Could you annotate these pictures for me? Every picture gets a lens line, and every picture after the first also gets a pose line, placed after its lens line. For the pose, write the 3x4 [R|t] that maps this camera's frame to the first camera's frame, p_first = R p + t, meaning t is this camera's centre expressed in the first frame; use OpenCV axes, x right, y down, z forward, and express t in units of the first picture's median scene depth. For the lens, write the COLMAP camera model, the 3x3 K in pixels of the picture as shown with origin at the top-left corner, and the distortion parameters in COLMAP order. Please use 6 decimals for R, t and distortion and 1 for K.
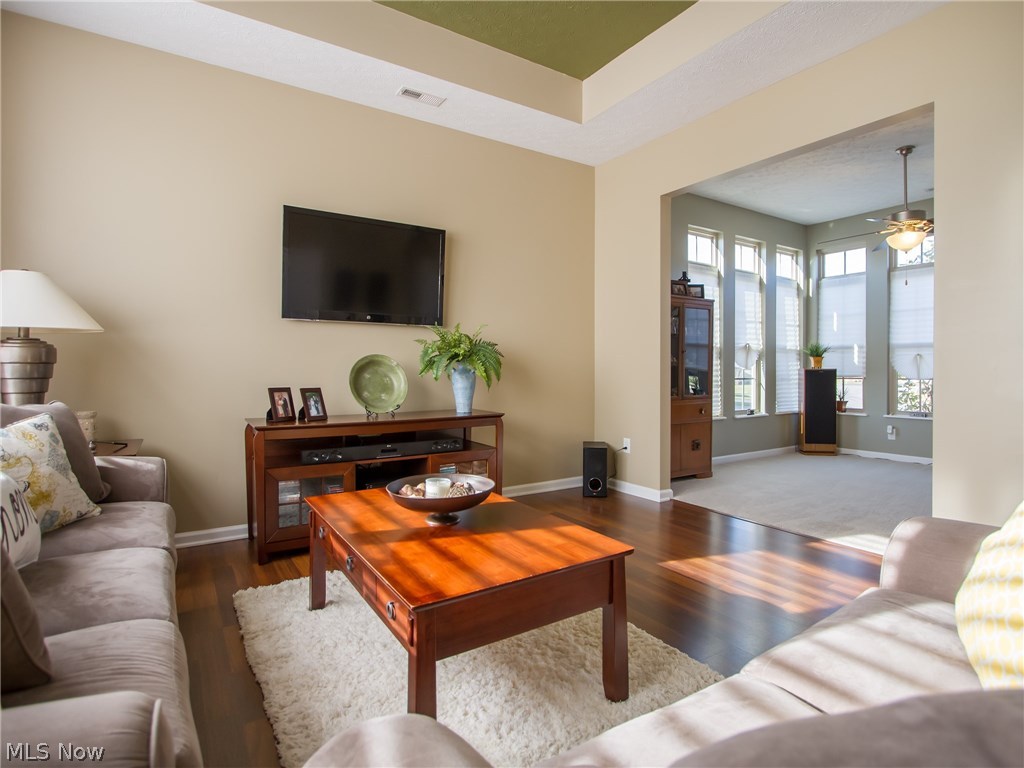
lens RADIAL K [[524.7, 0, 512.2], [0, 524.7, 373.6], [0, 0, 1]] dist [-0.000916, -0.000279]
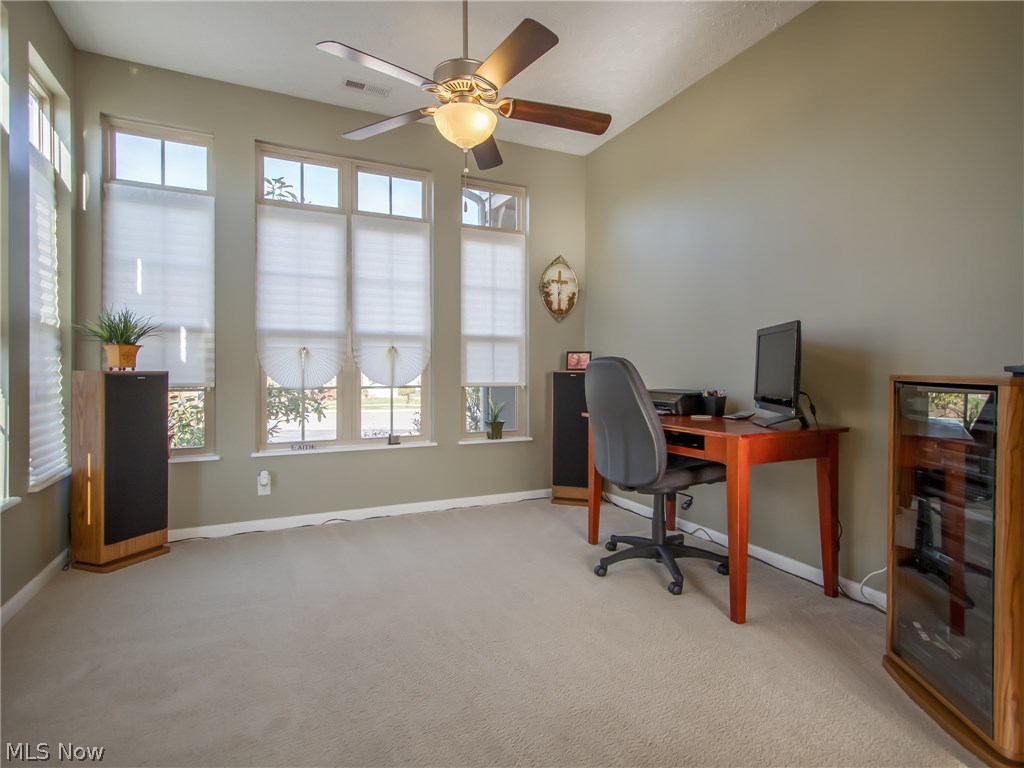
lens RADIAL K [[524.7, 0, 512.2], [0, 524.7, 373.6], [0, 0, 1]] dist [-0.000916, -0.000279]
pose [[0.123054, -0.008153, 0.992367, 0.173378], [0.001249, 0.999967, 0.008060, -0.010557], [-0.992399, 0.000248, 0.123060, 0.611034]]
